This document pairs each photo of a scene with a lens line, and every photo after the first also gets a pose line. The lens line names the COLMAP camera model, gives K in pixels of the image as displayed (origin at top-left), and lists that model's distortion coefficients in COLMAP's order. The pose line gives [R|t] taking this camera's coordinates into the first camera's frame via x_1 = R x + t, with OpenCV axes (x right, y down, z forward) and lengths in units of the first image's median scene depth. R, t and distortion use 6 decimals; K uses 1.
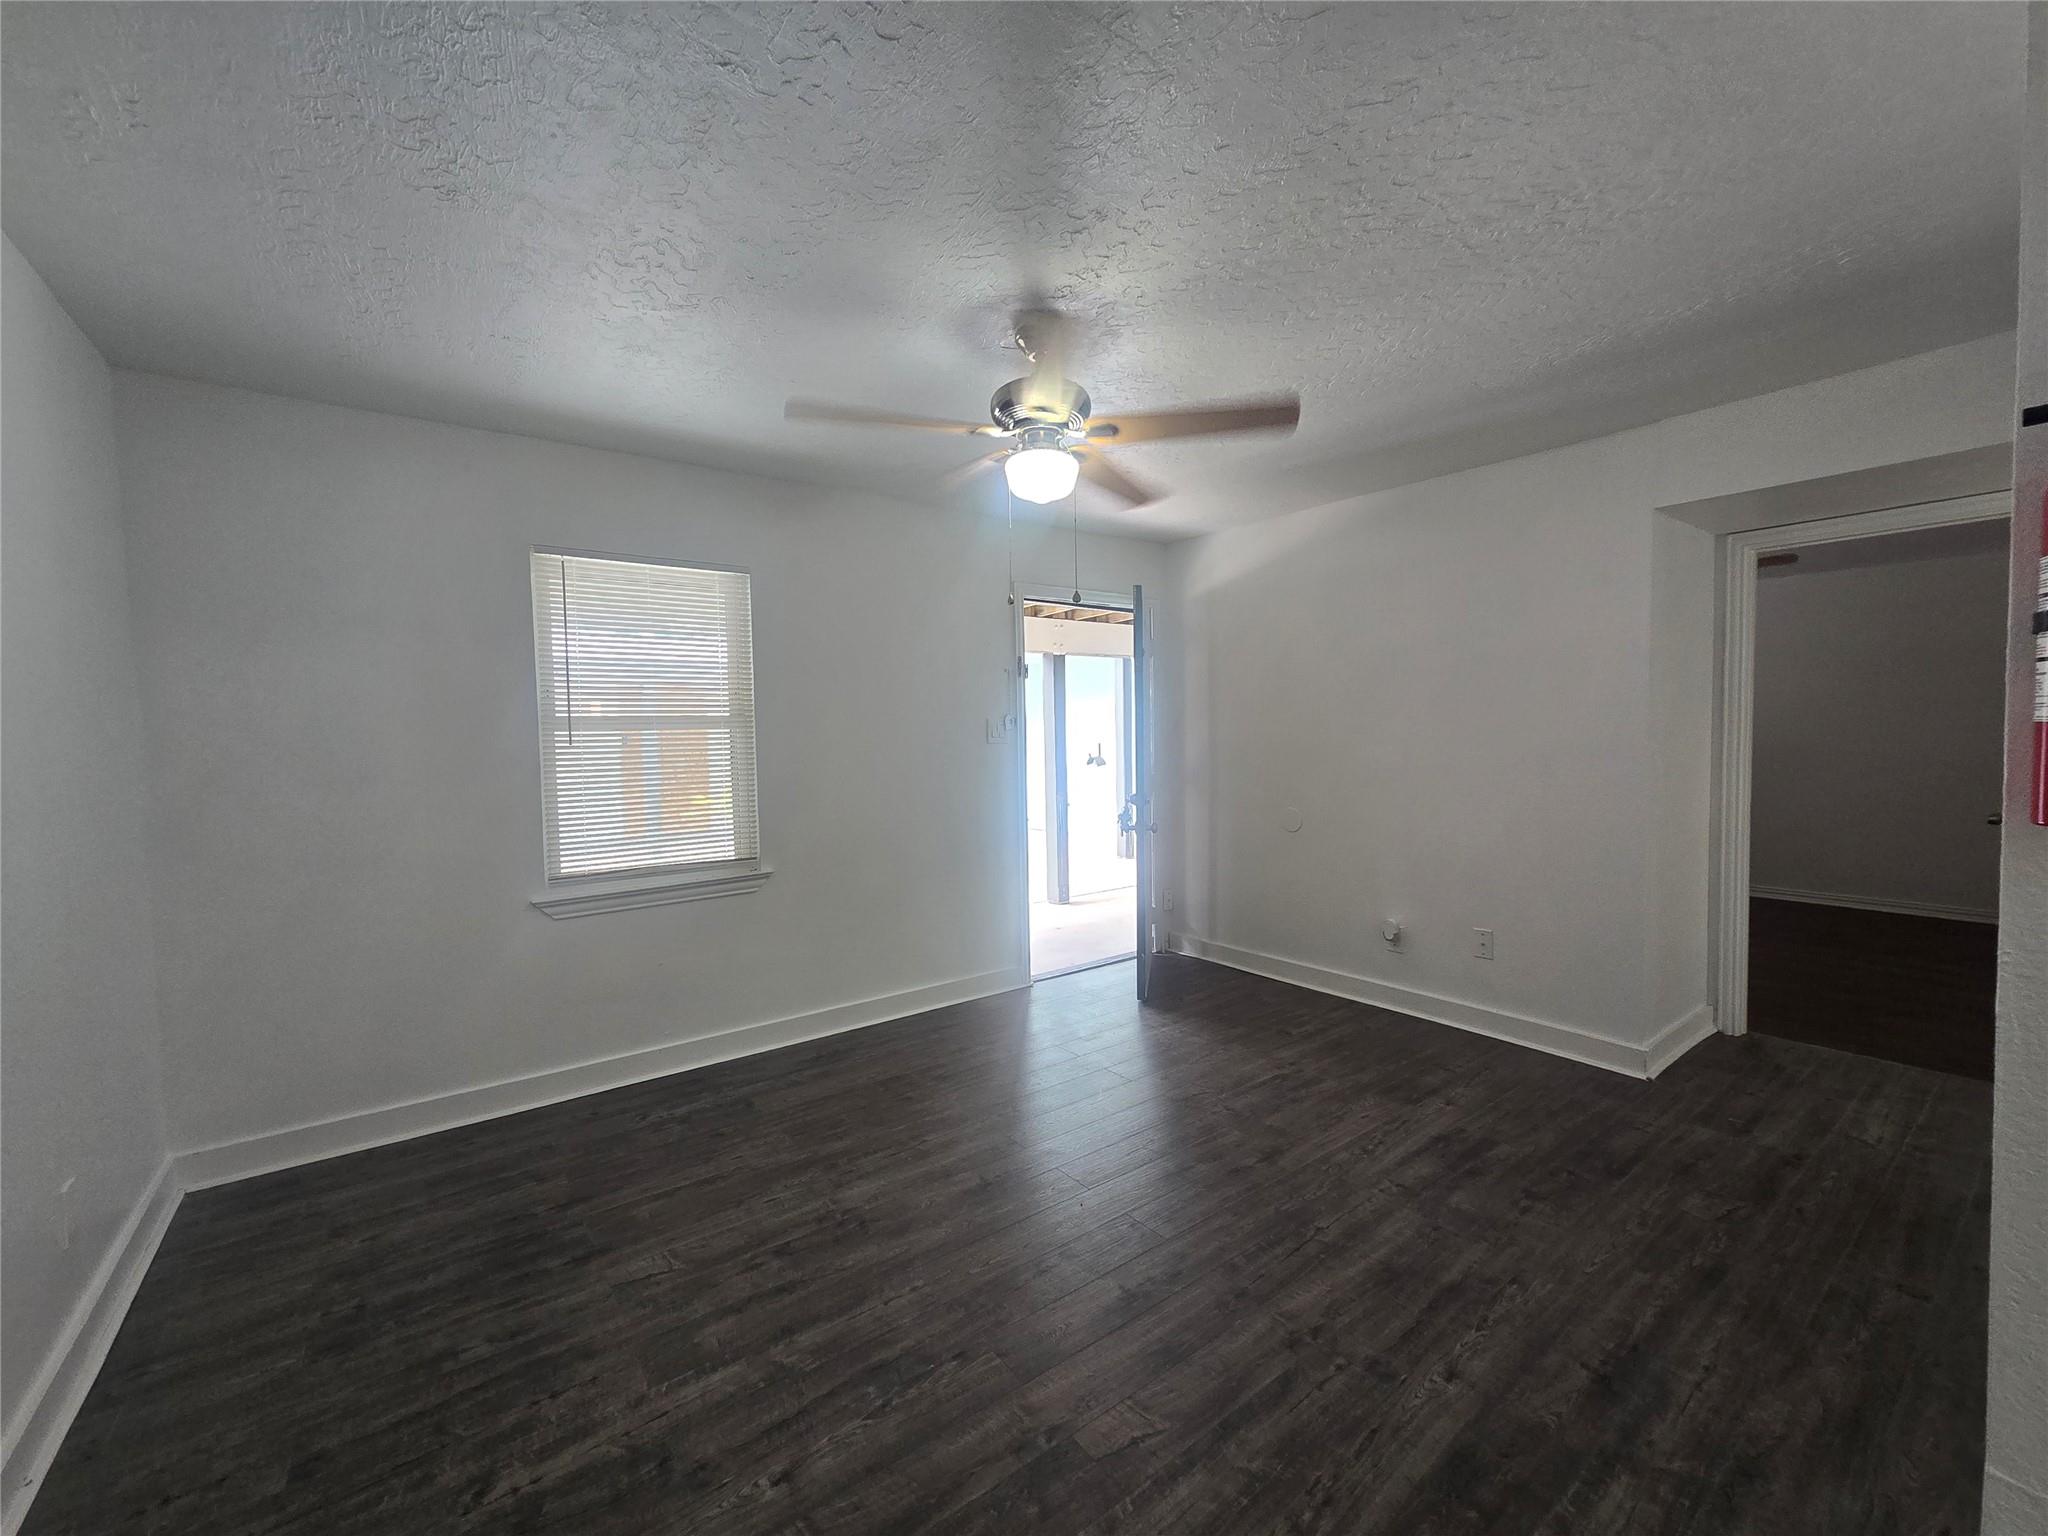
lens RADIAL K [[836.7, 0, 1029.6], [0, 836.7, 761.4], [0, 0, 1]] dist [-0.001849, 0.000395]
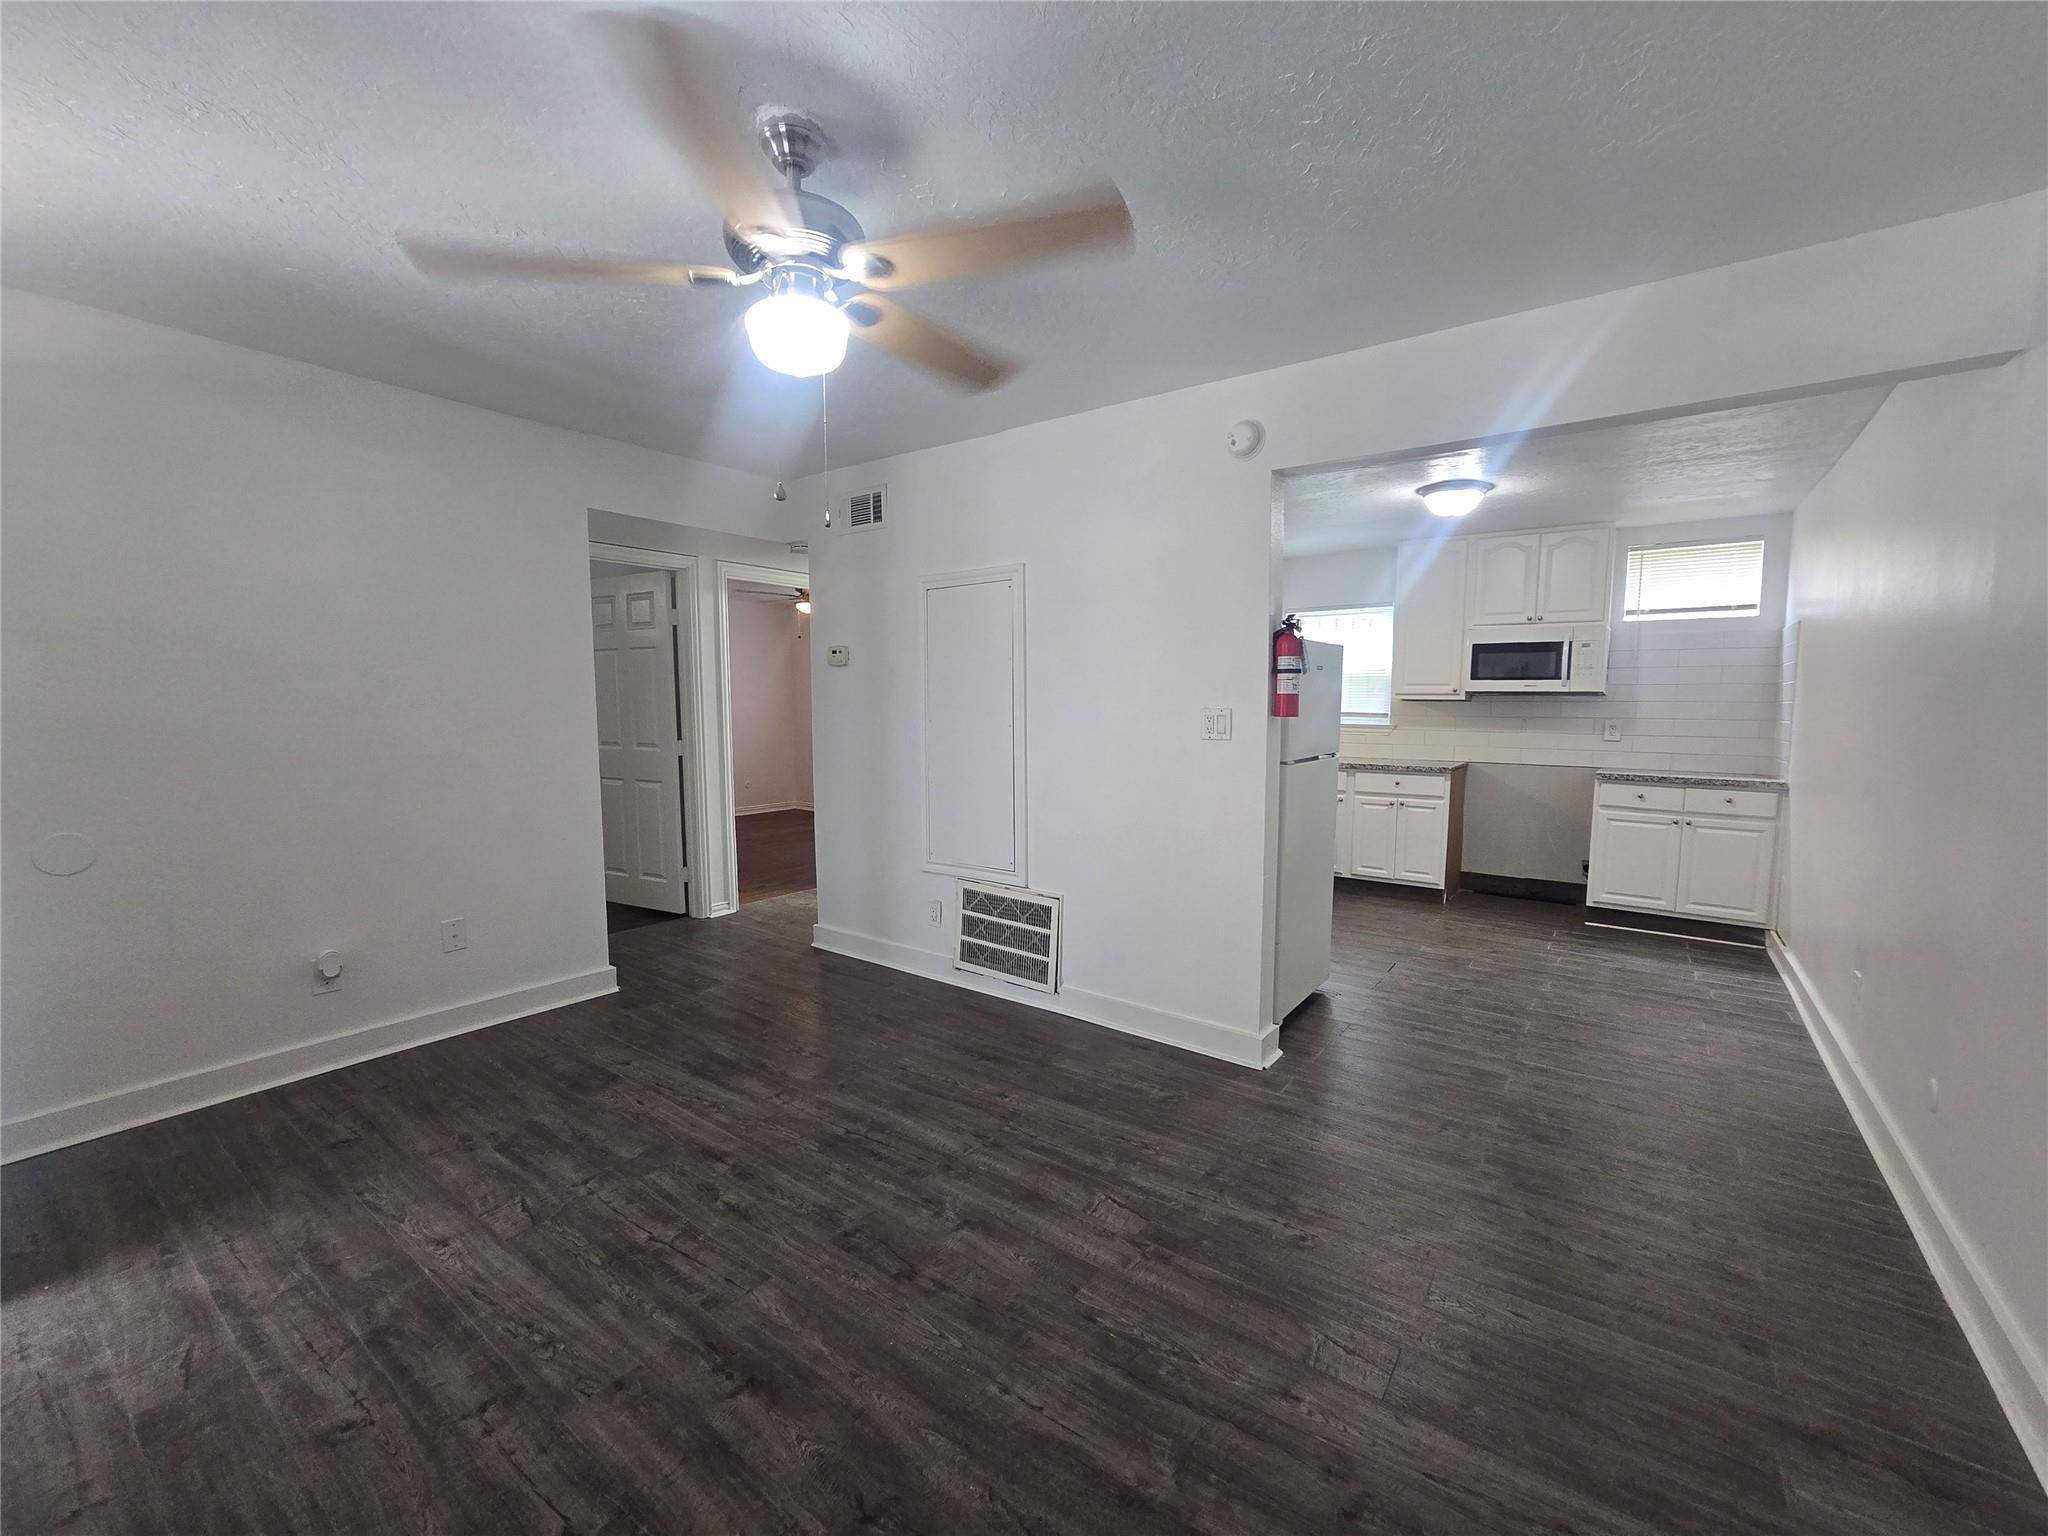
lens RADIAL K [[836.7, 0, 1022.9], [0, 836.7, 777.2], [0, 0, 1]] dist [-0.001849, 0.000395]
pose [[-0.278758, -0.075787, 0.957366, -0.838040], [0.035856, 0.995365, 0.089235, -0.017756], [-0.959692, 0.059202, -0.274748, 1.139599]]
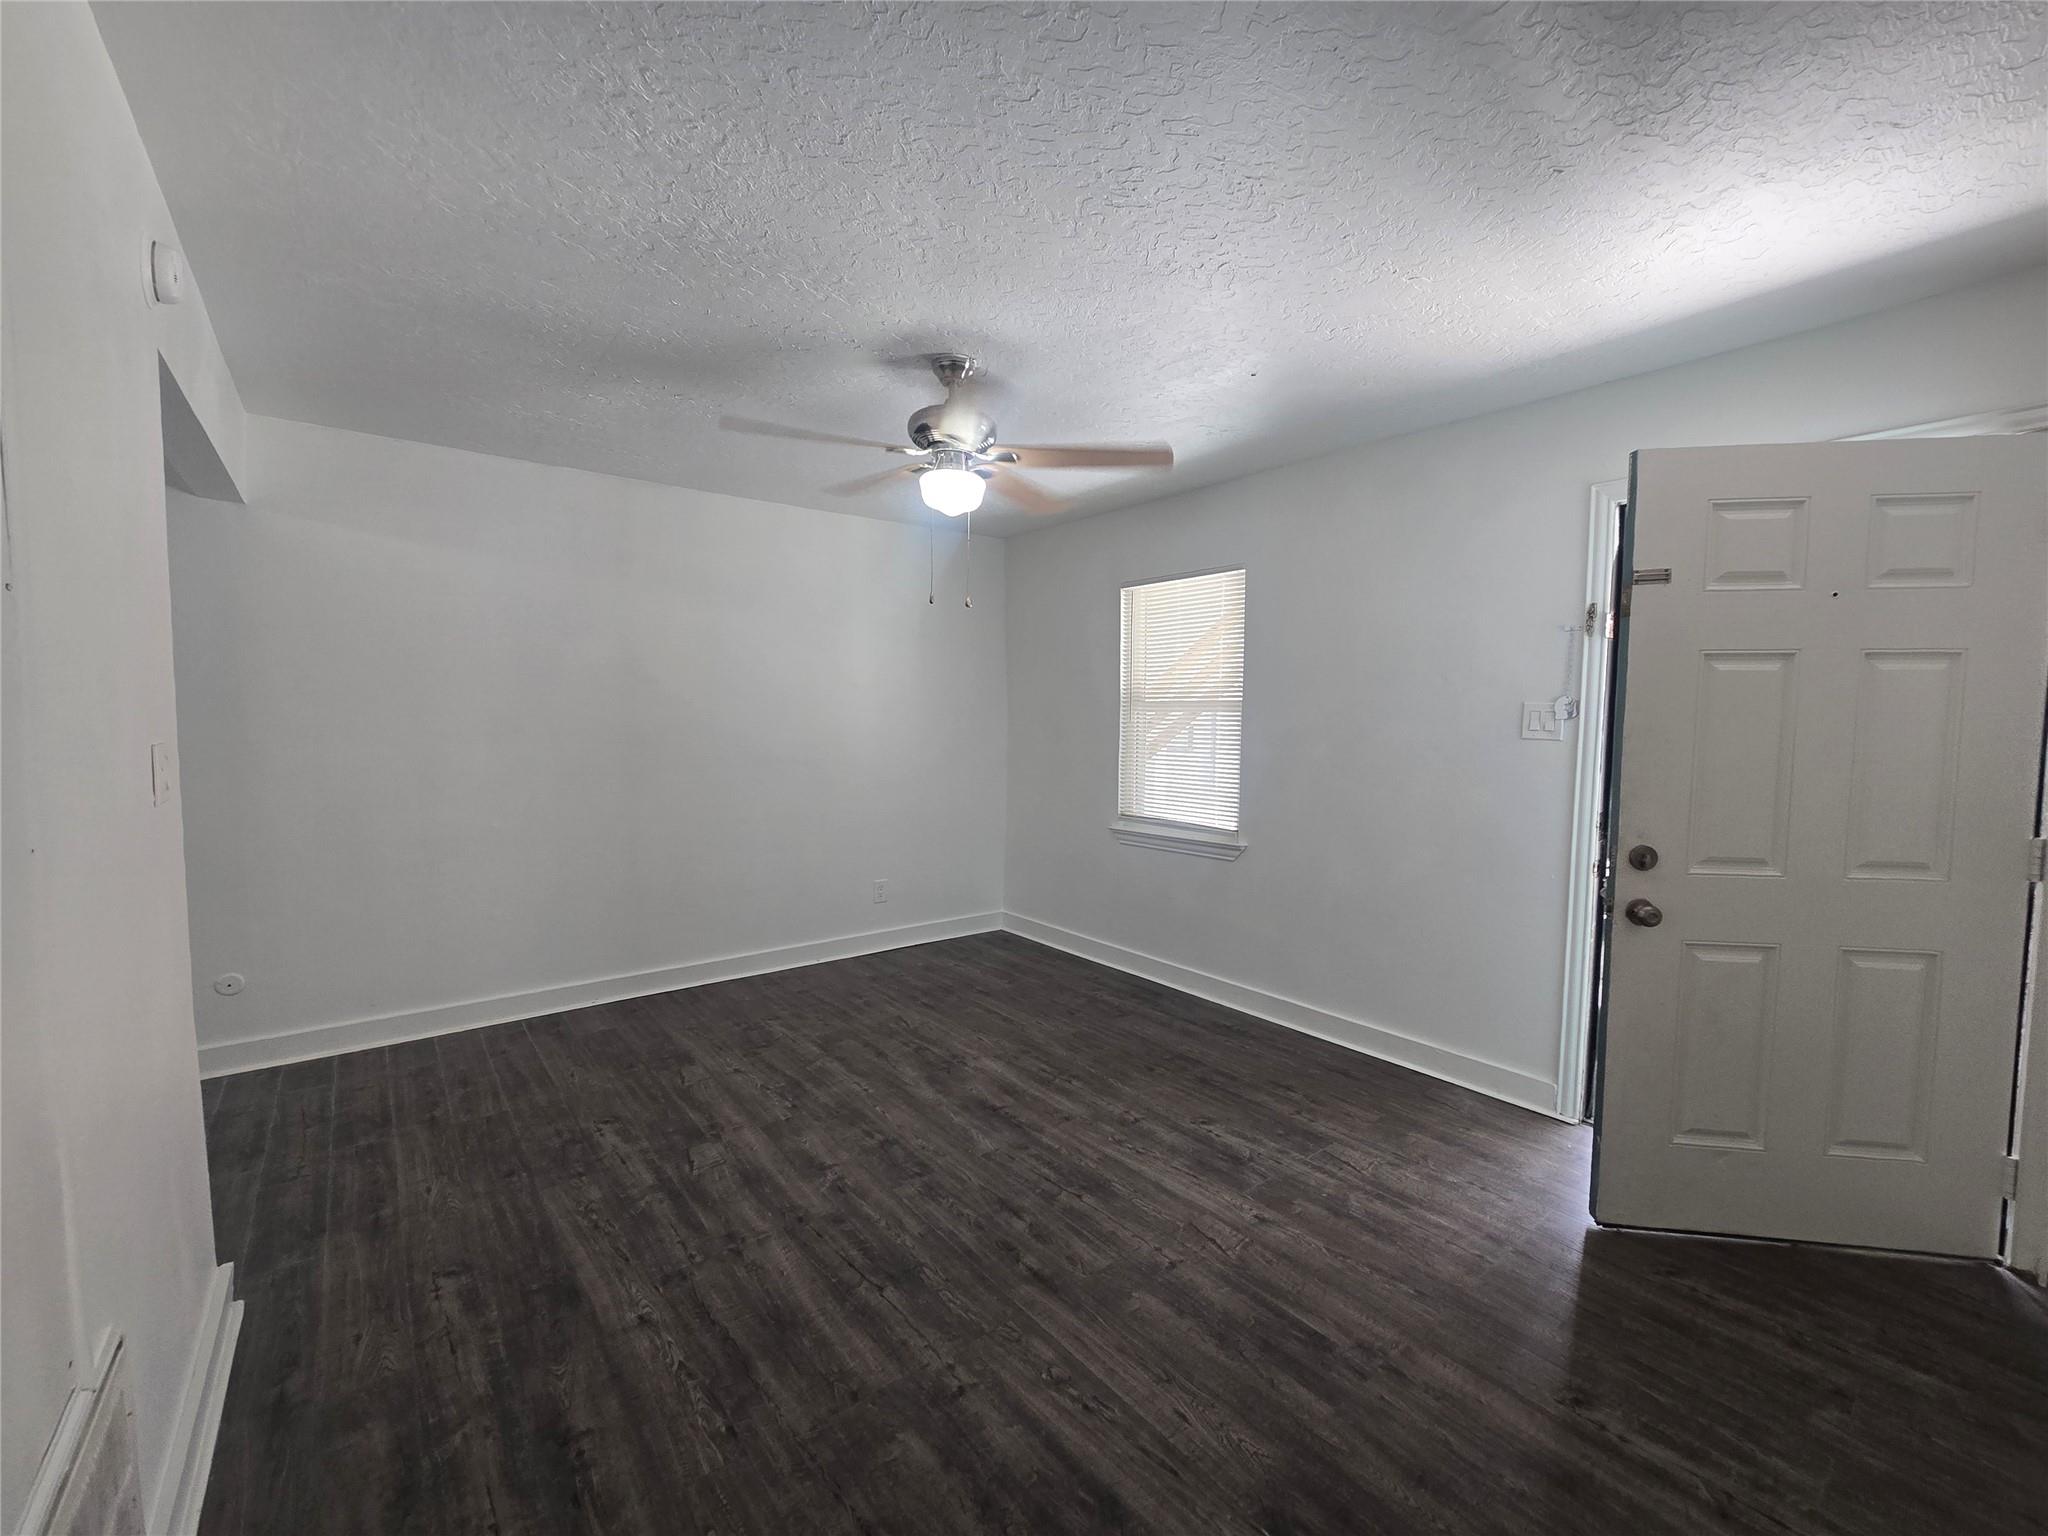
lens RADIAL K [[836.7, 0, 1038.2], [0, 836.7, 775.0], [0, 0, 1]] dist [-0.001849, 0.000395]
pose [[0.034959, 0.089799, -0.995346, 1.279787], [-0.044292, 0.995116, 0.088223, -0.073840], [0.998407, 0.041001, 0.038766, 1.198017]]
